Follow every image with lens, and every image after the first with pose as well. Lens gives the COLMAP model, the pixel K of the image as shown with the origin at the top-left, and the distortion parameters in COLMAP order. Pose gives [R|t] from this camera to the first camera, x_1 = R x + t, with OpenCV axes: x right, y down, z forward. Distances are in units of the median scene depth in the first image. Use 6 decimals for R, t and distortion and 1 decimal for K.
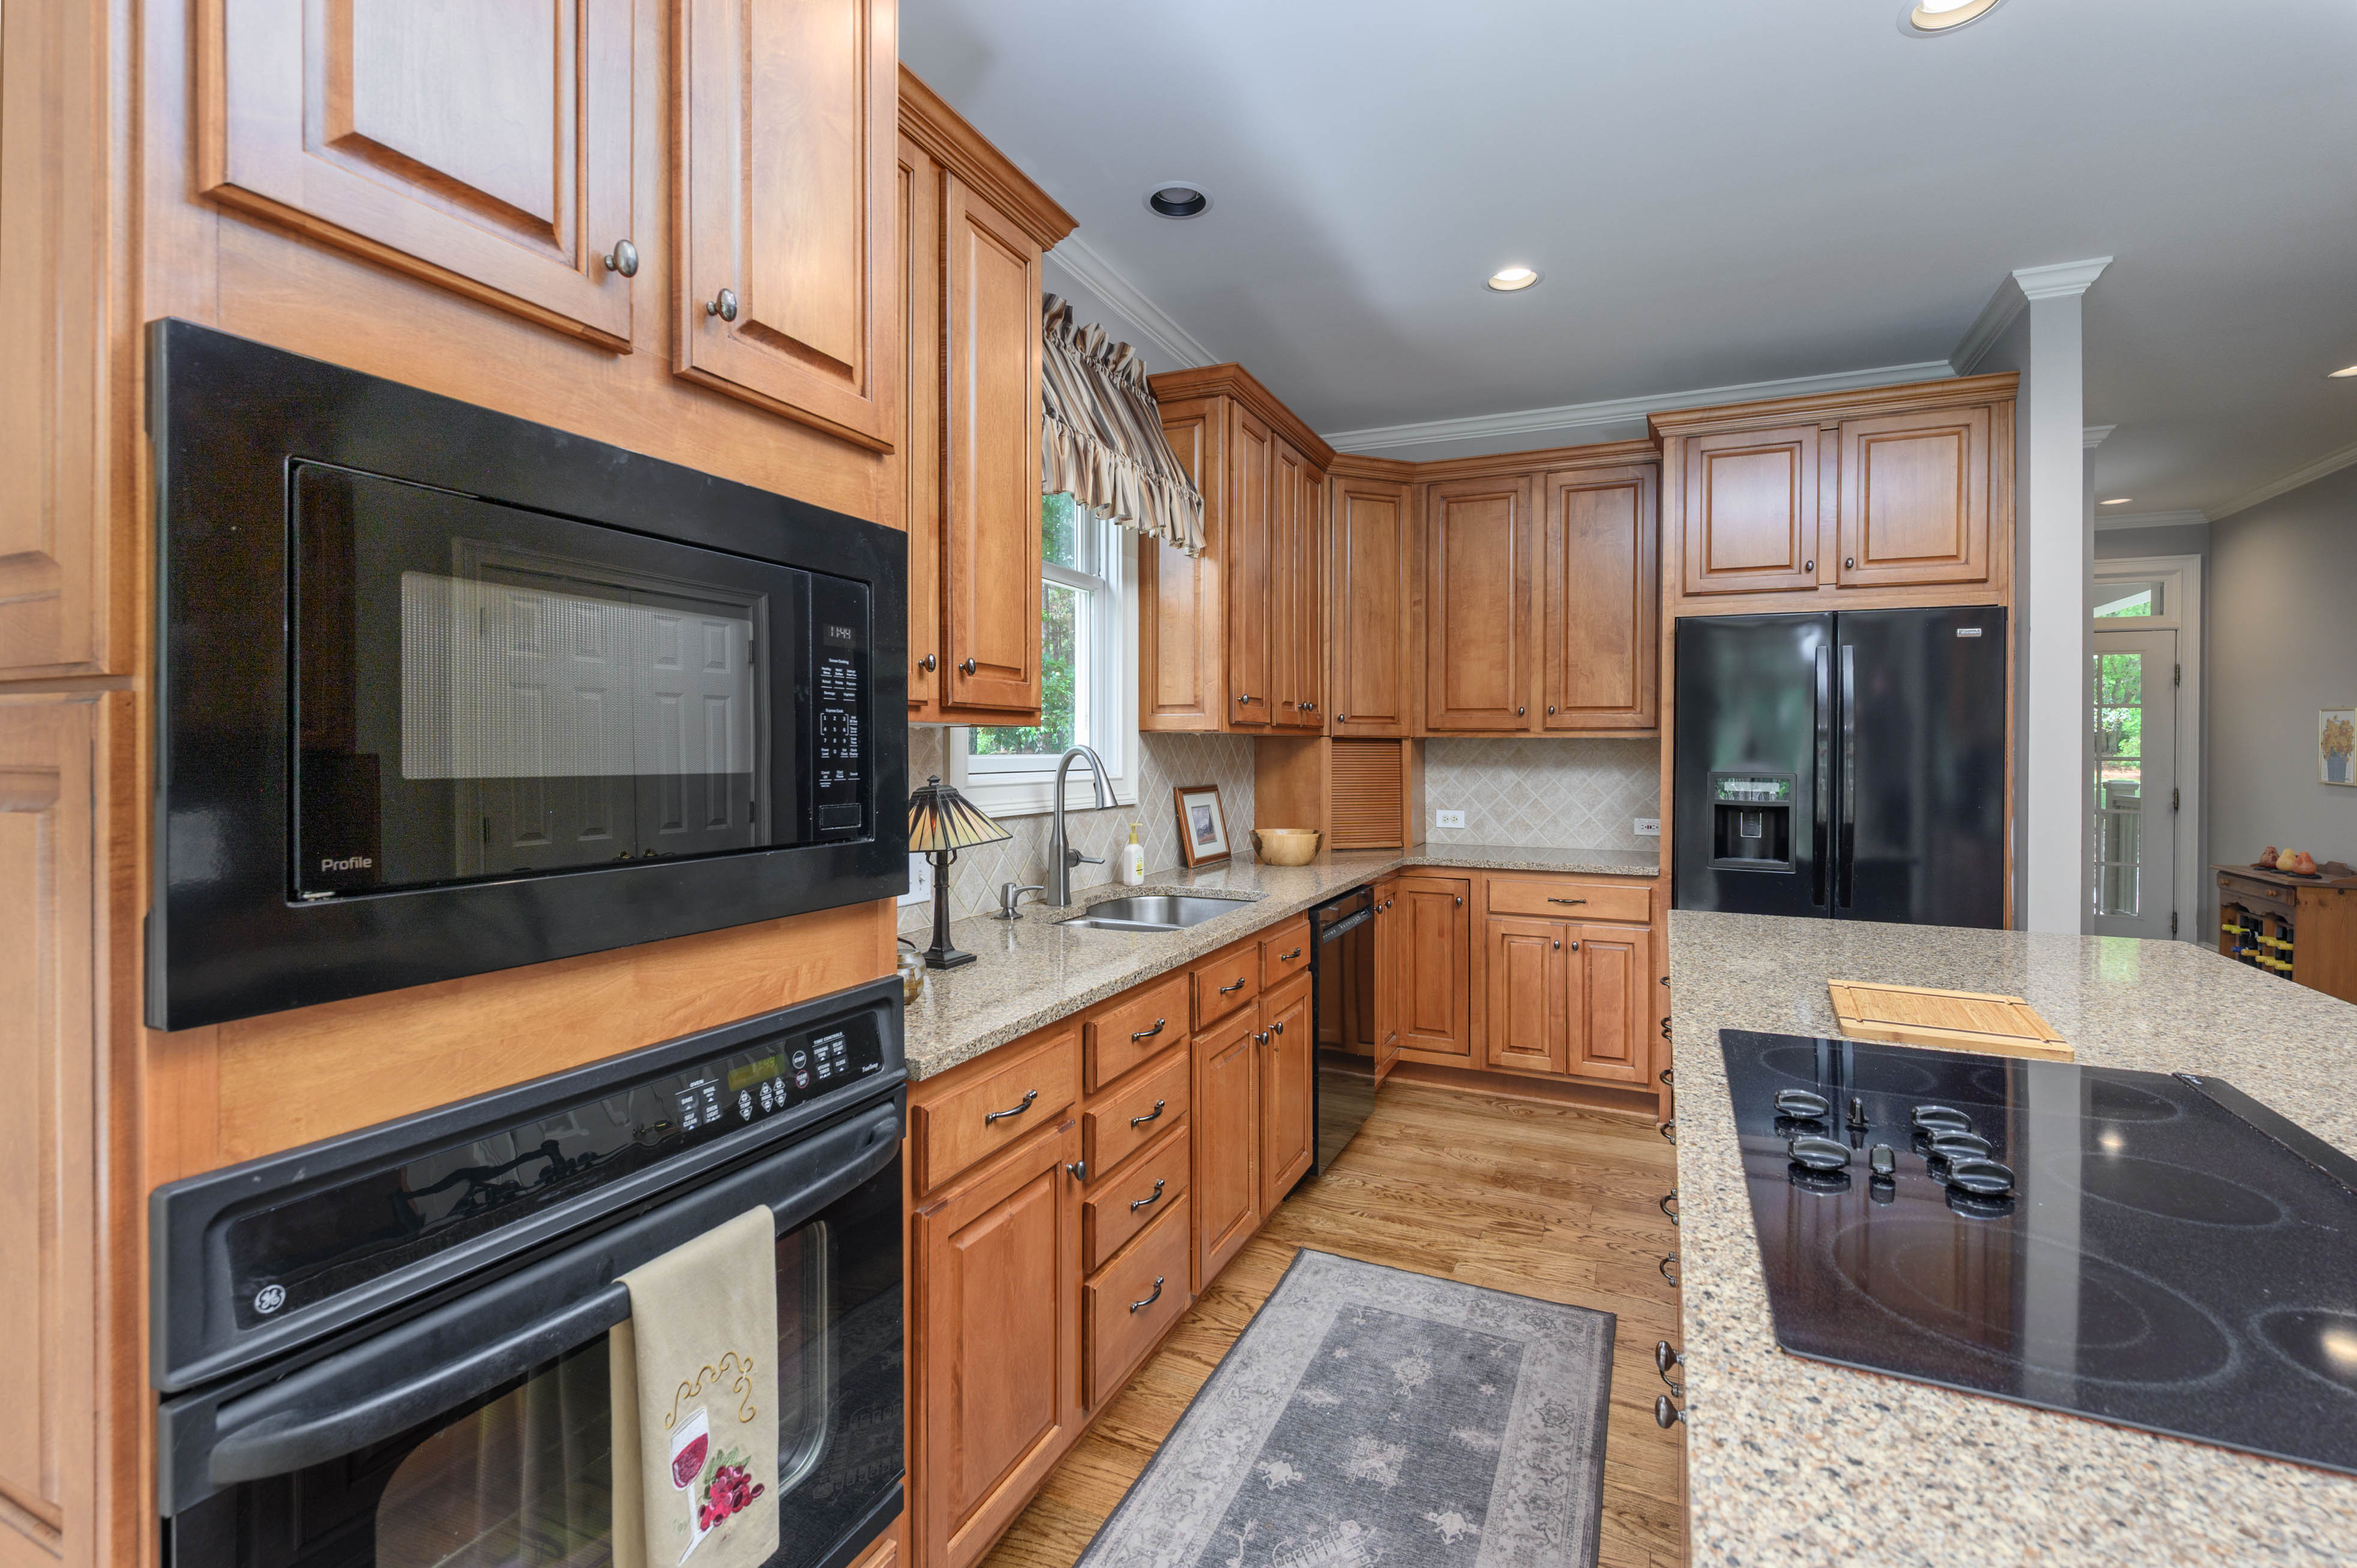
lens RADIAL K [[1051.1, 0, 1184.1], [0, 1051.1, 747.9], [0, 0, 1]] dist [0.000557, -0.000105]
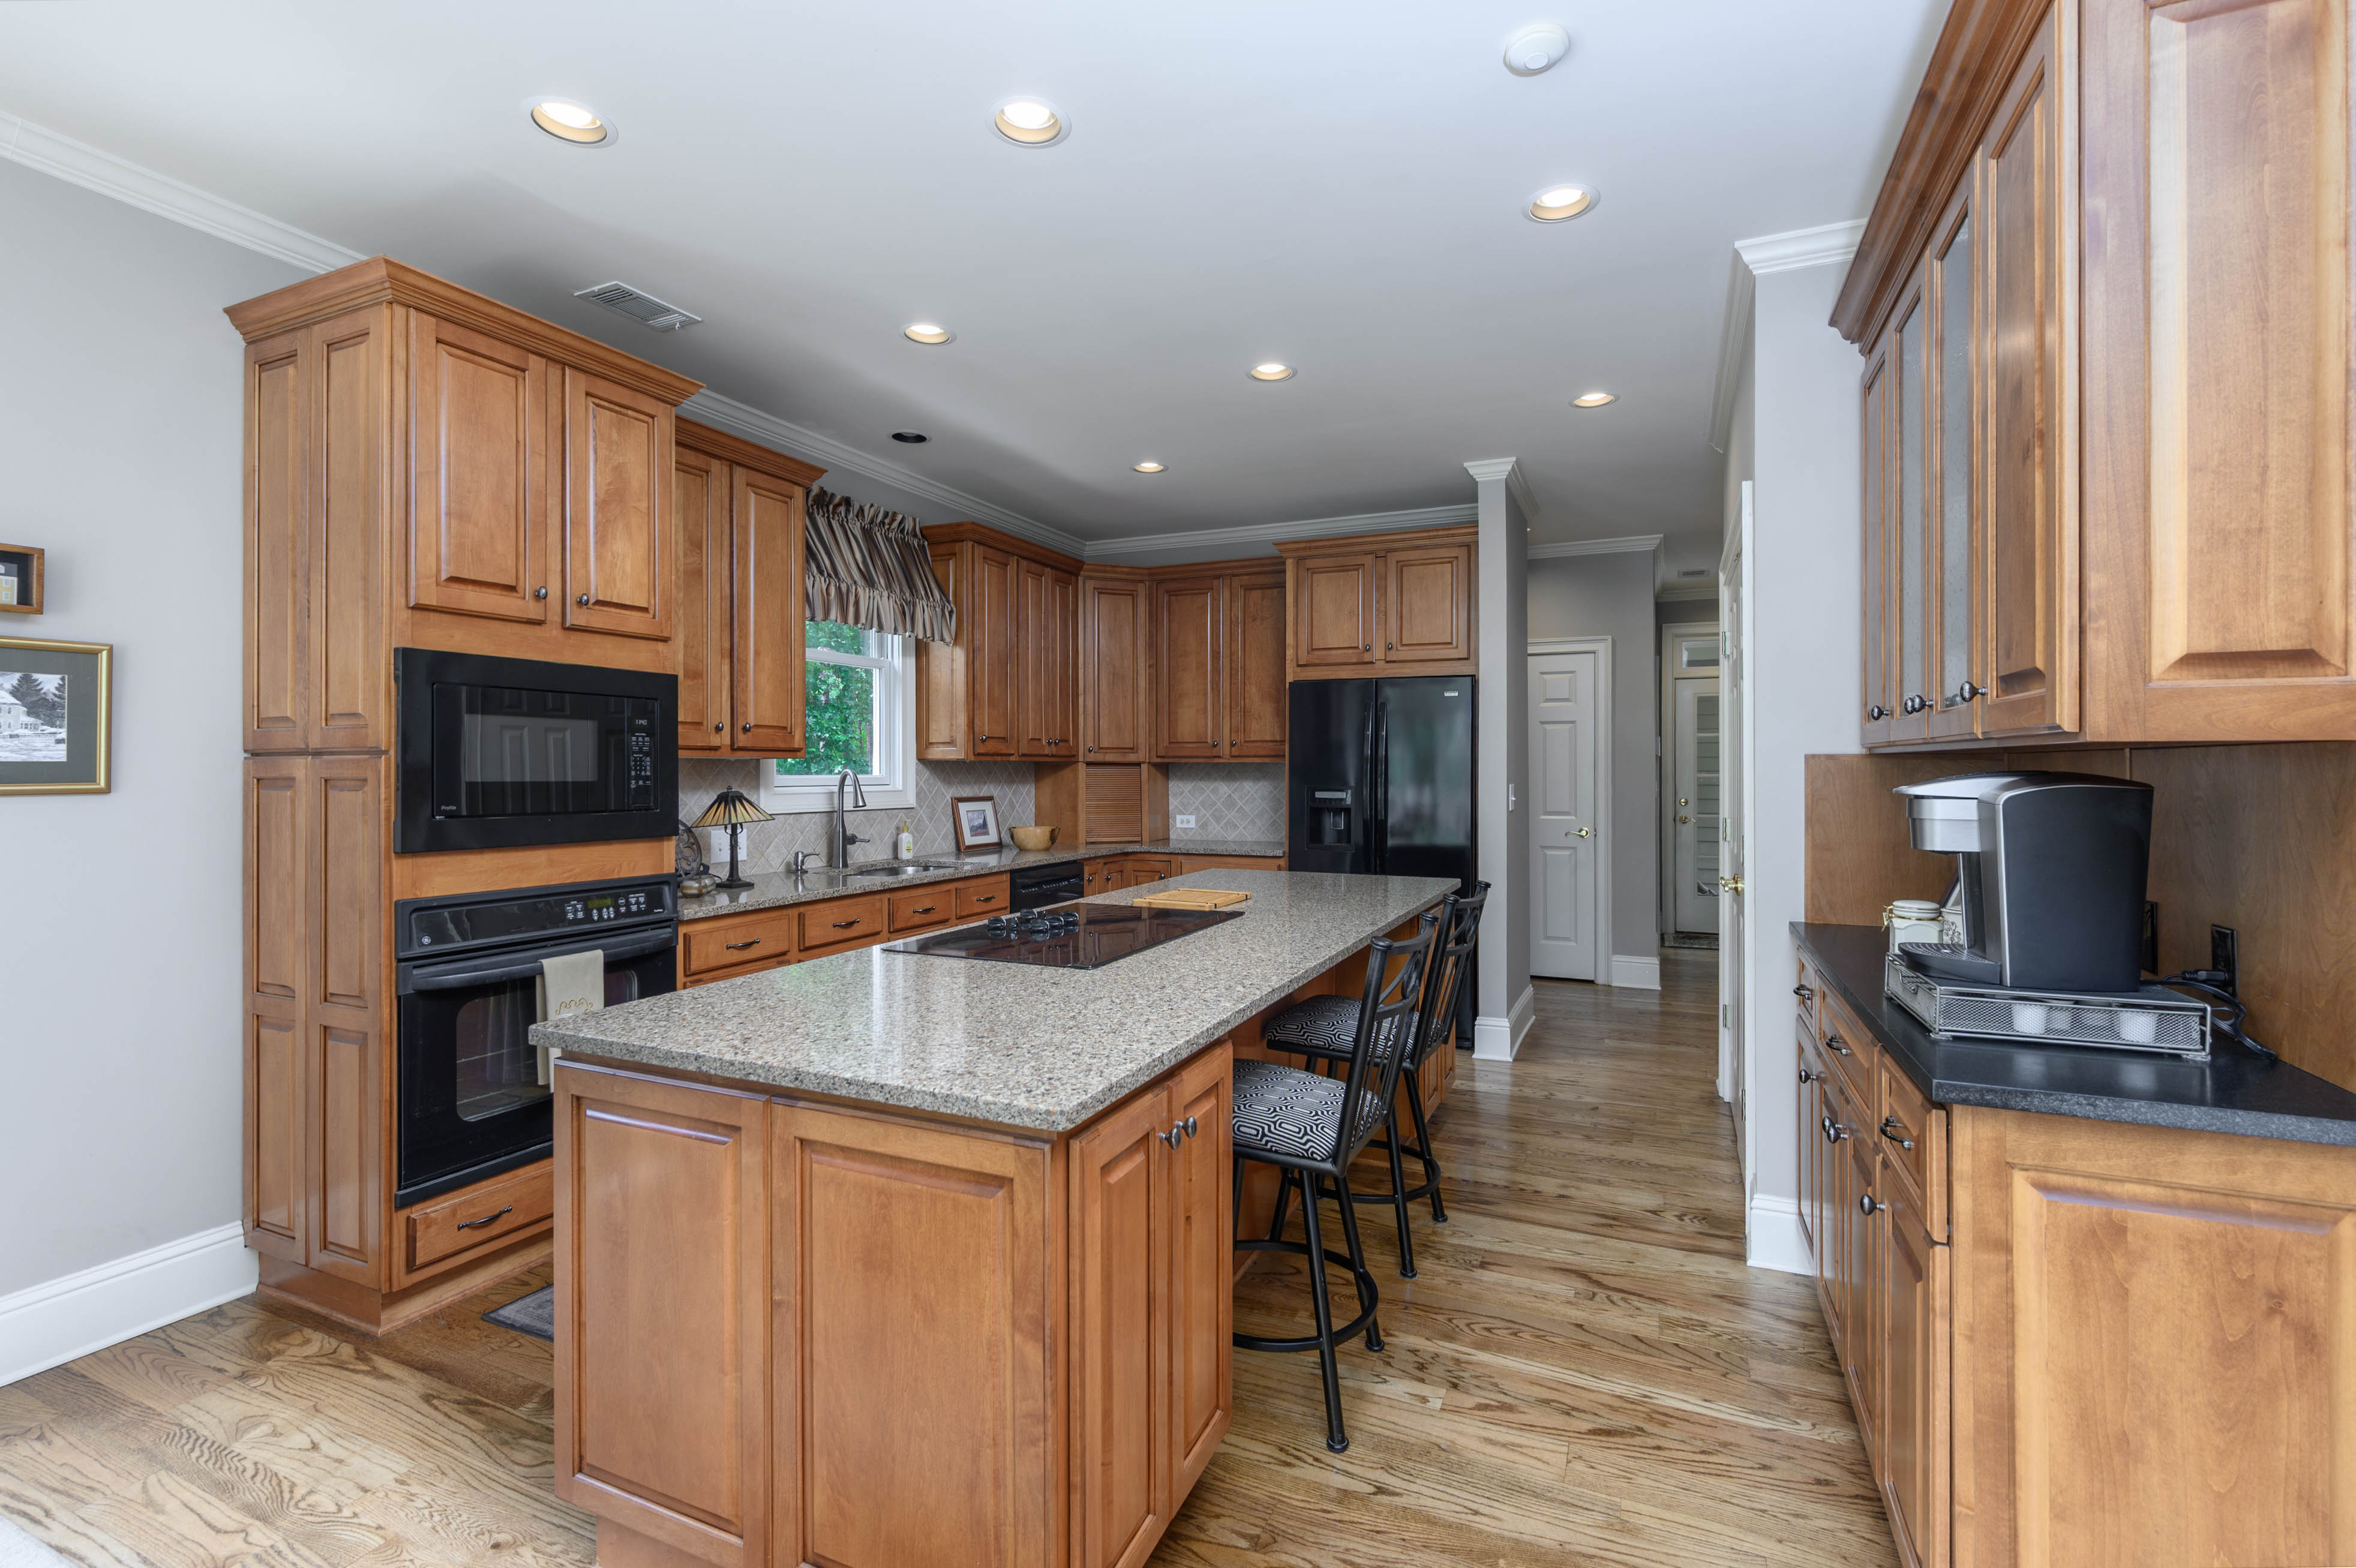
lens RADIAL K [[1050.0, 0, 1185.6], [0, 1050.0, 763.2], [0, 0, 1]] dist [-0.000015, -0.000459]
pose [[0.999959, -0.005056, 0.007568, 0.359316], [0.005114, 0.999958, -0.007593, 0.002708], [-0.007530, 0.007632, 0.999943, -0.559030]]
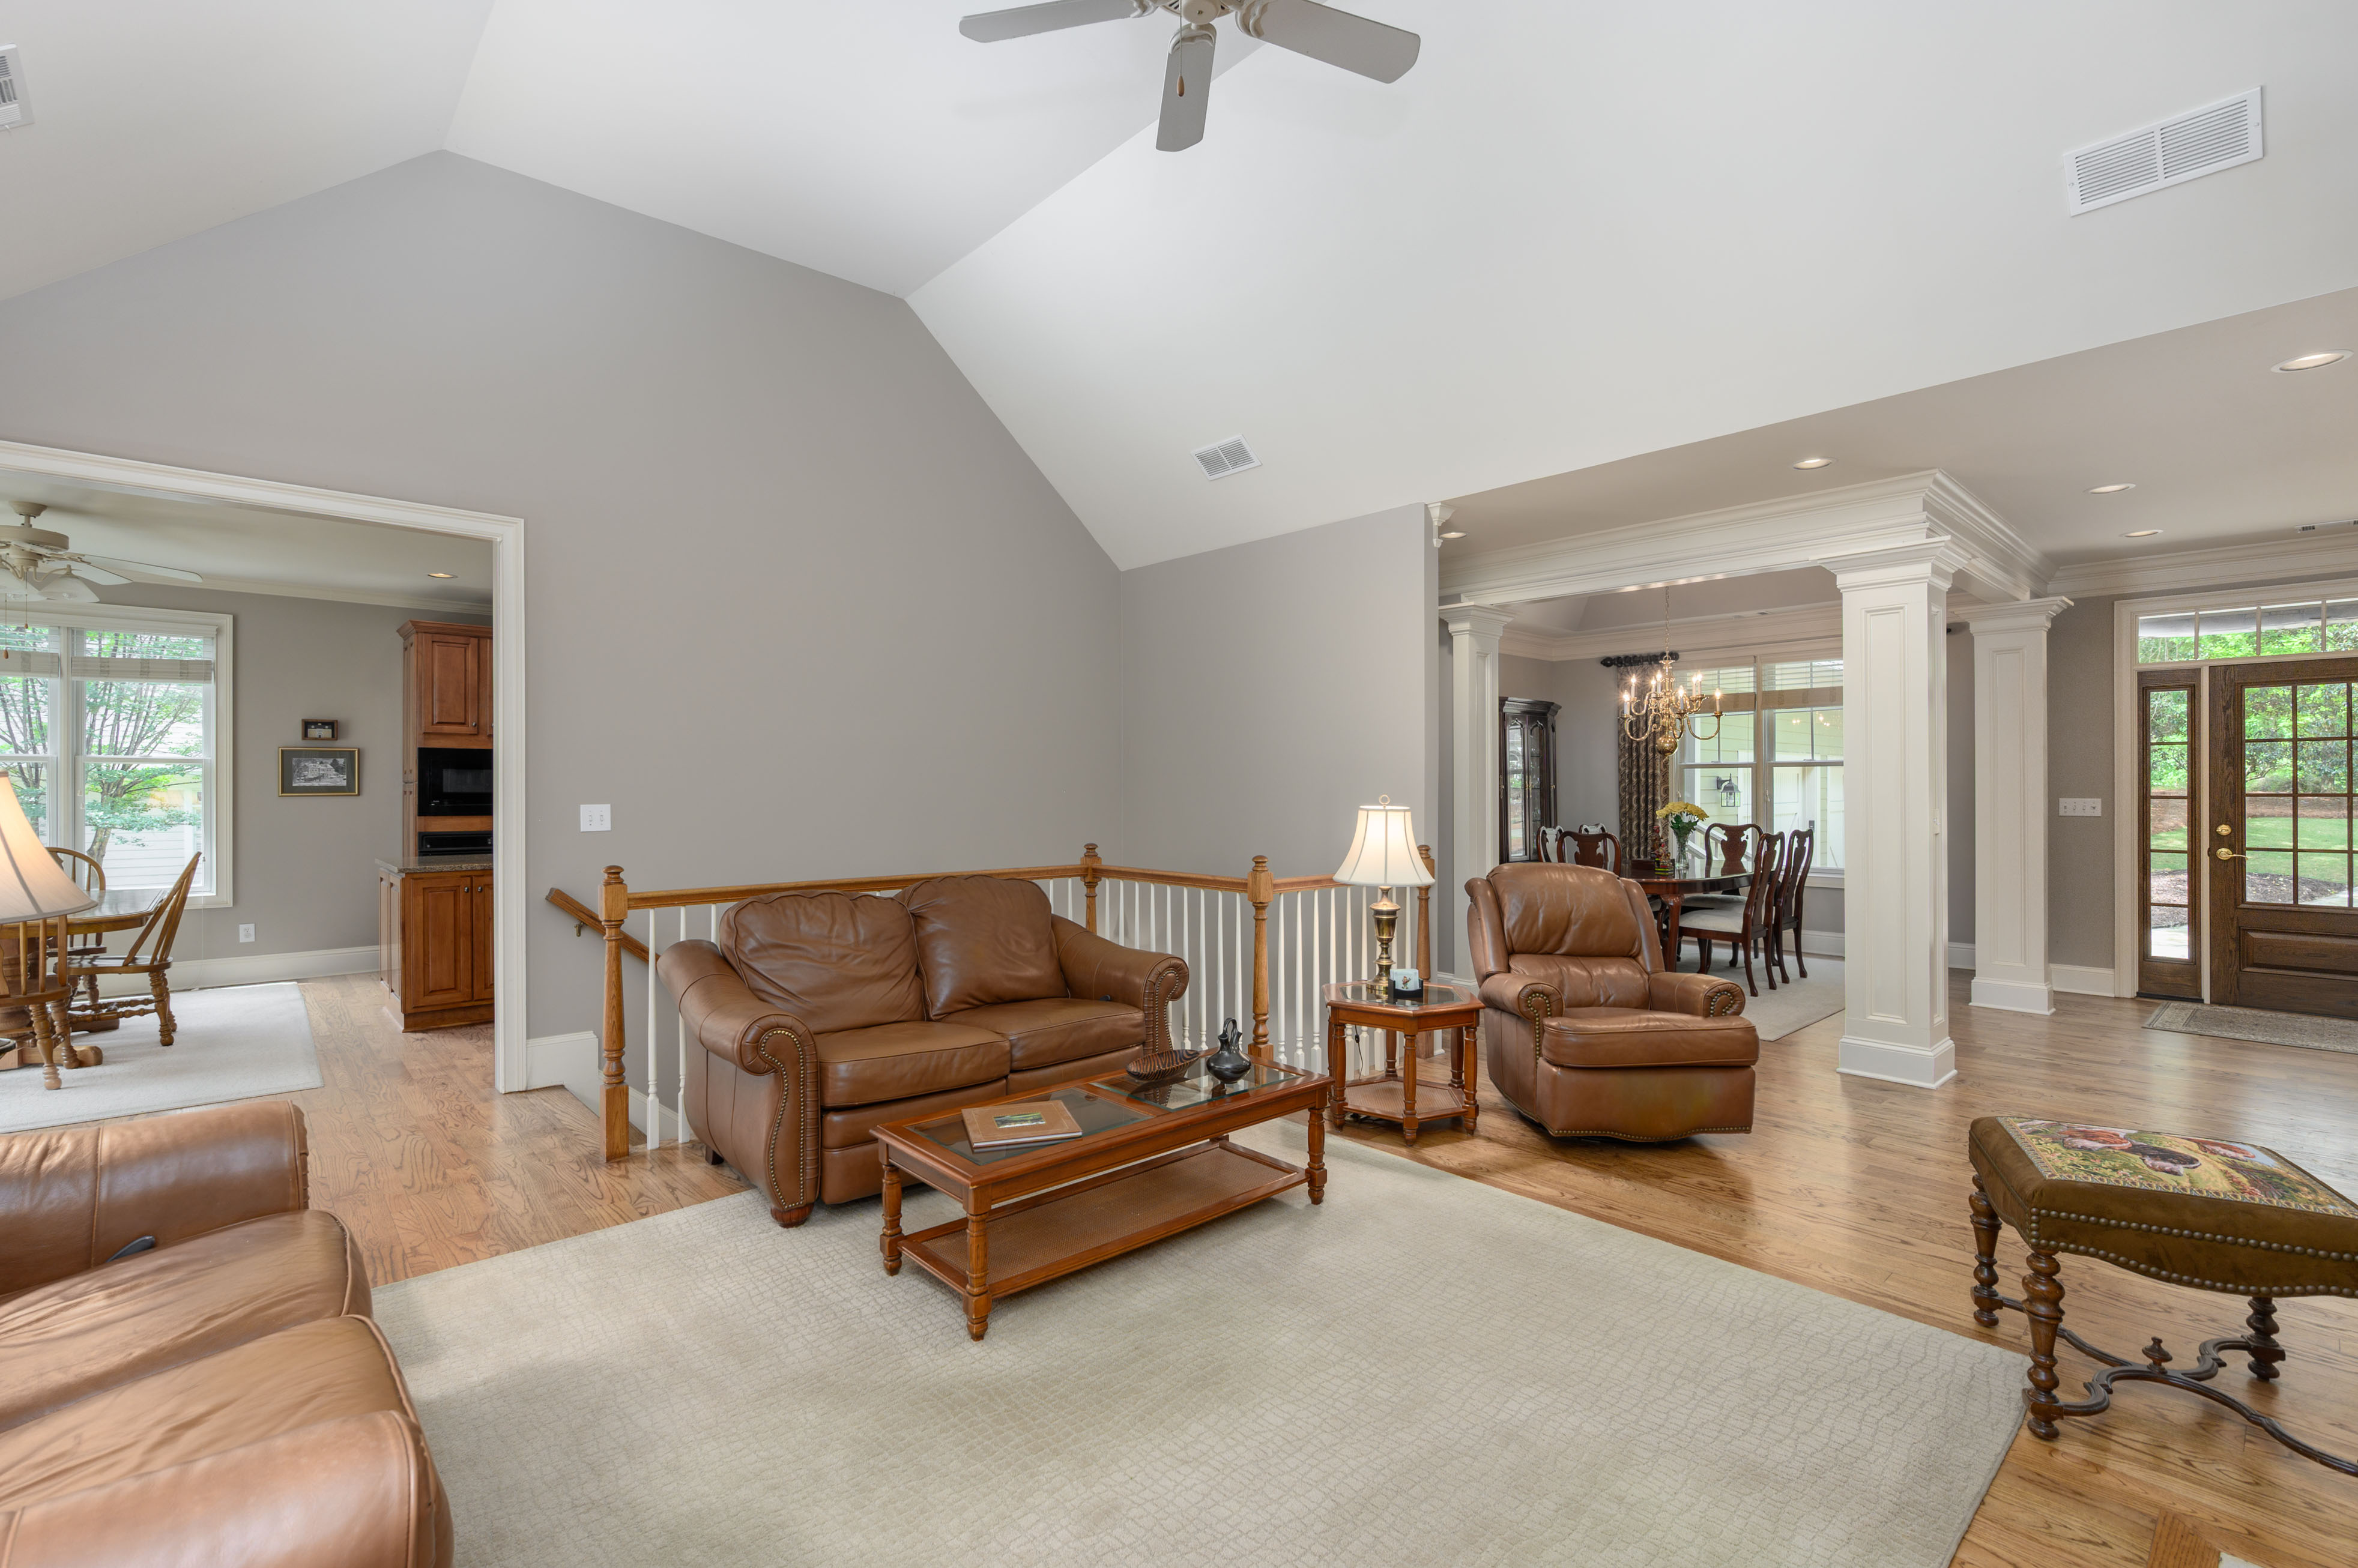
lens RADIAL K [[1050.9, 0, 1186.6], [0, 1050.9, 763.2], [0, 0, 1]] dist [-0.000015, -0.000459]
pose [[0.919611, -0.013101, -0.392611, 2.303513], [0.006122, 0.999800, -0.019022, -0.002876], [0.392782, 0.015089, 0.919508, -1.264642]]
